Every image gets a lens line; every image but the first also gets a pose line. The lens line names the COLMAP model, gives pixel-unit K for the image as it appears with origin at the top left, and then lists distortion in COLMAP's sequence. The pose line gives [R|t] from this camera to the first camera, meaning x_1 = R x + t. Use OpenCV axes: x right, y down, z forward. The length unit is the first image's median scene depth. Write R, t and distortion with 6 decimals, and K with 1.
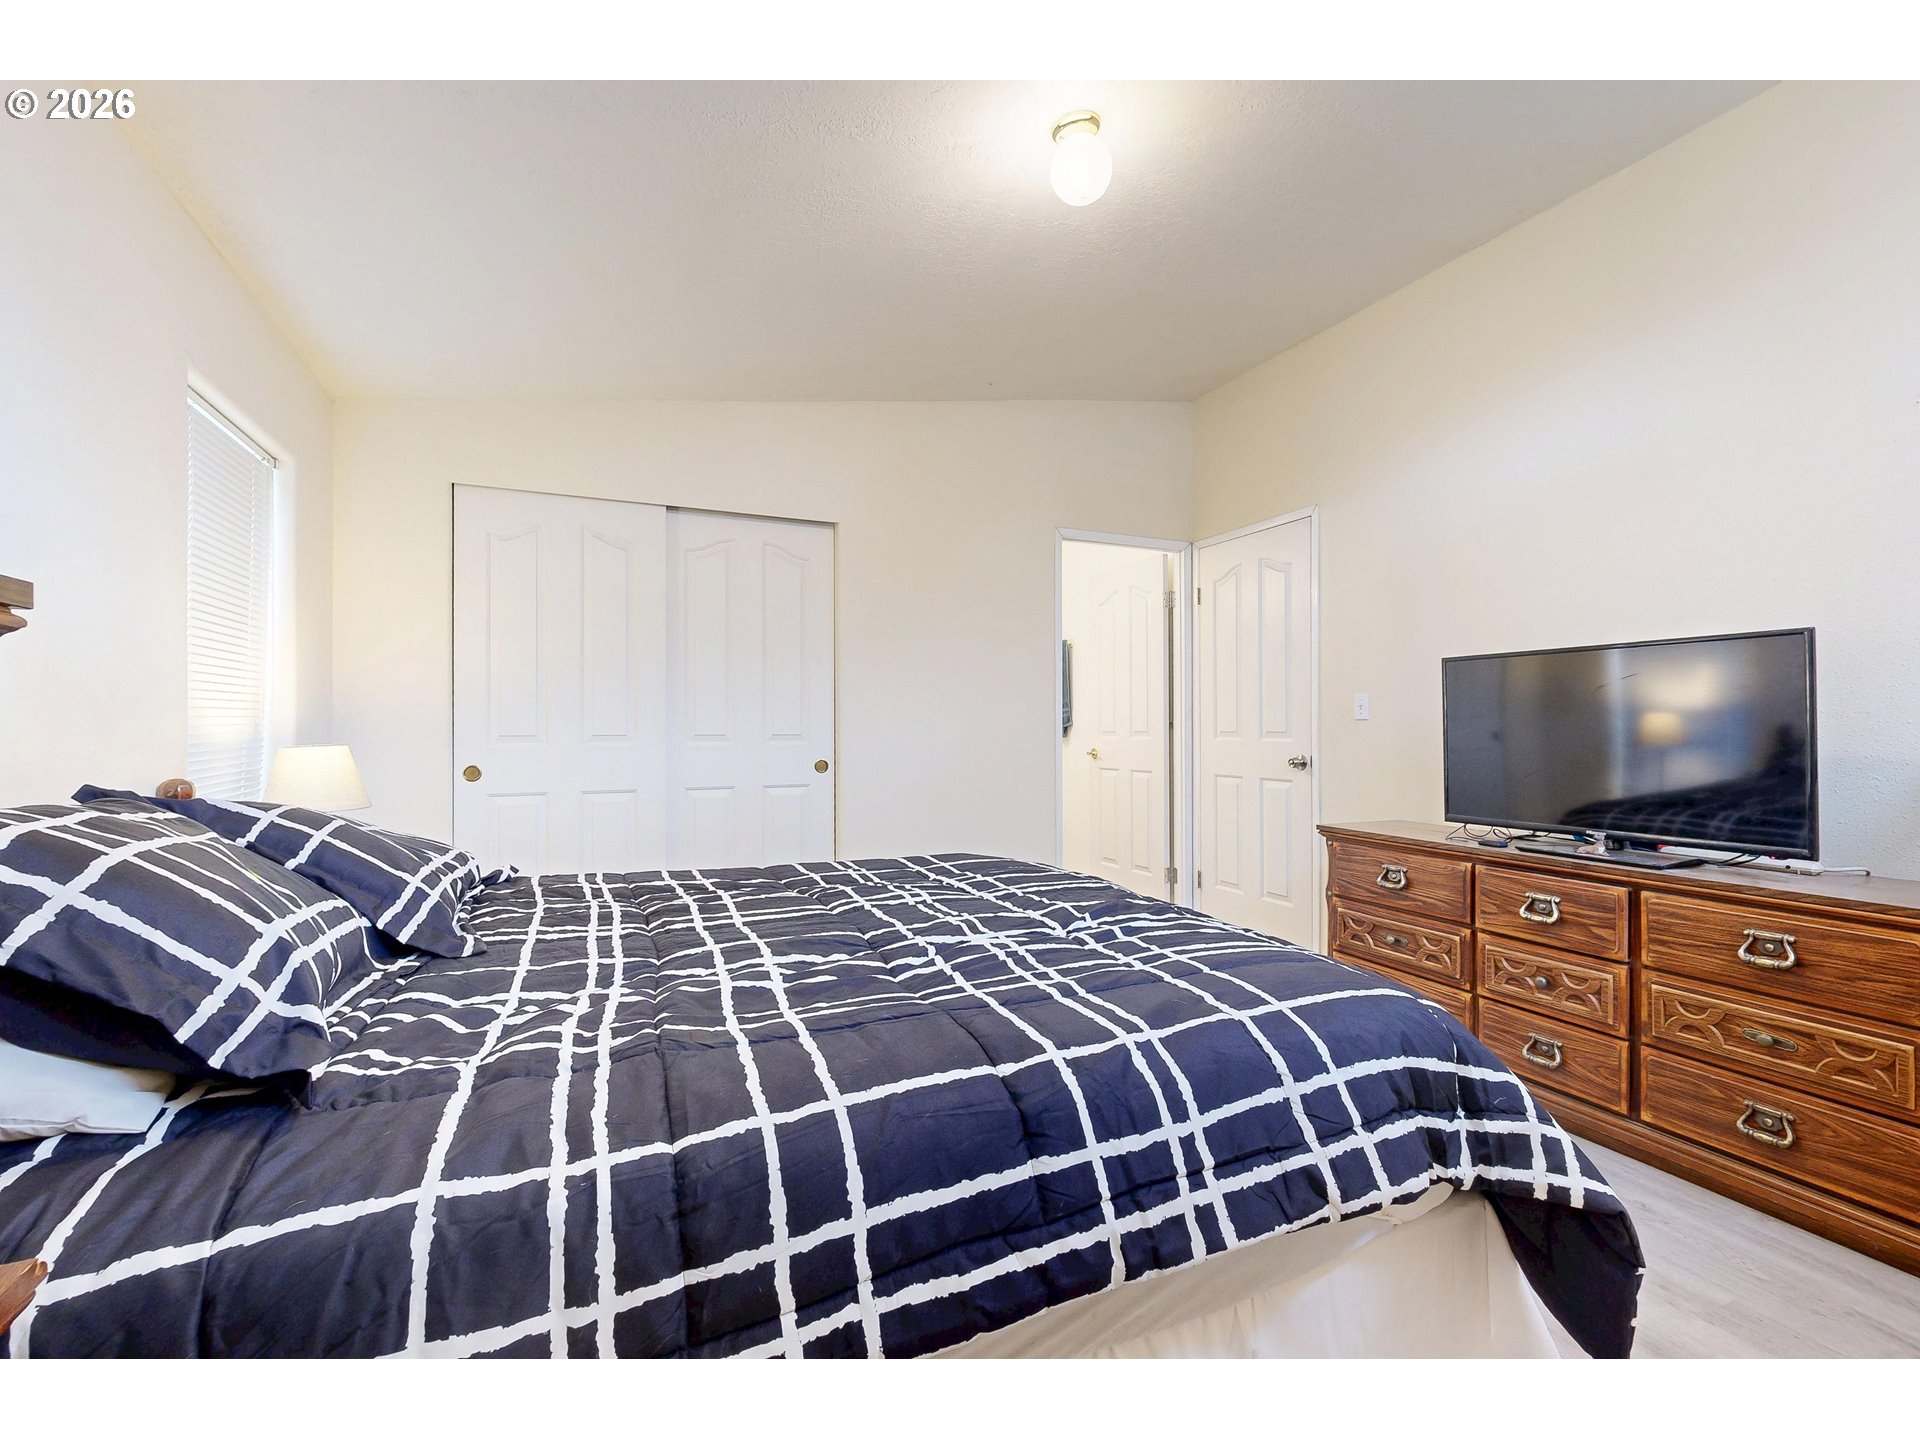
lens RADIAL K [[804.8, 0, 948.3], [0, 804.8, 724.9], [0, 0, 1]] dist [-0.001707, 0.000161]
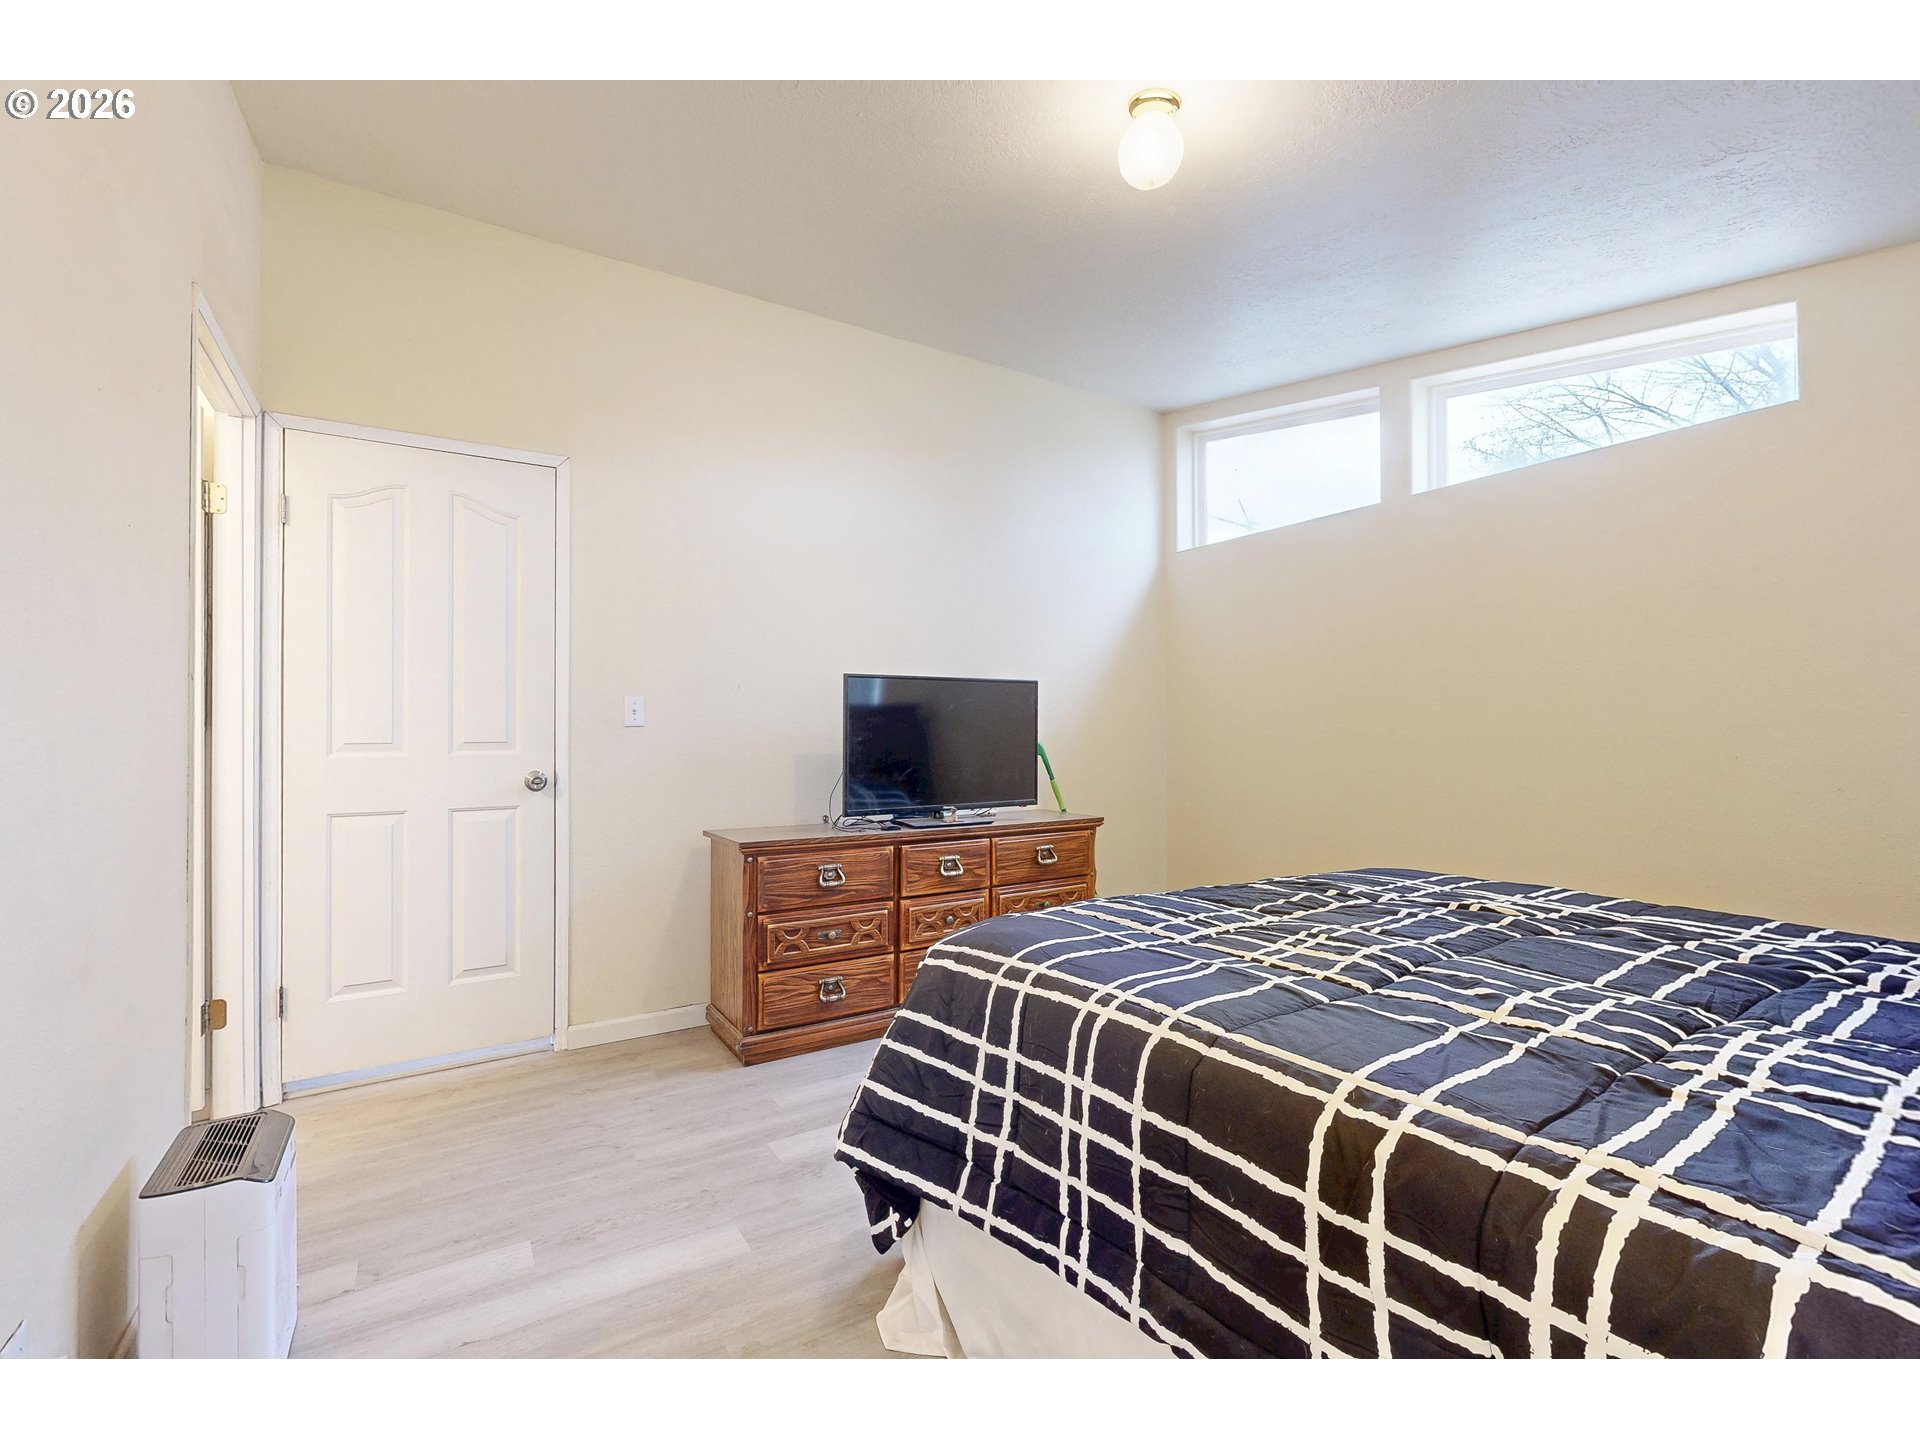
lens RADIAL K [[804.8, 0, 948.3], [0, 804.8, 724.9], [0, 0, 1]] dist [-0.001707, 0.000161]
pose [[-0.131723, 0.009201, 0.991244, -0.553322], [0.000619, 0.999957, -0.009200, -0.000594], [-0.991286, -0.000598, -0.131724, 1.042141]]
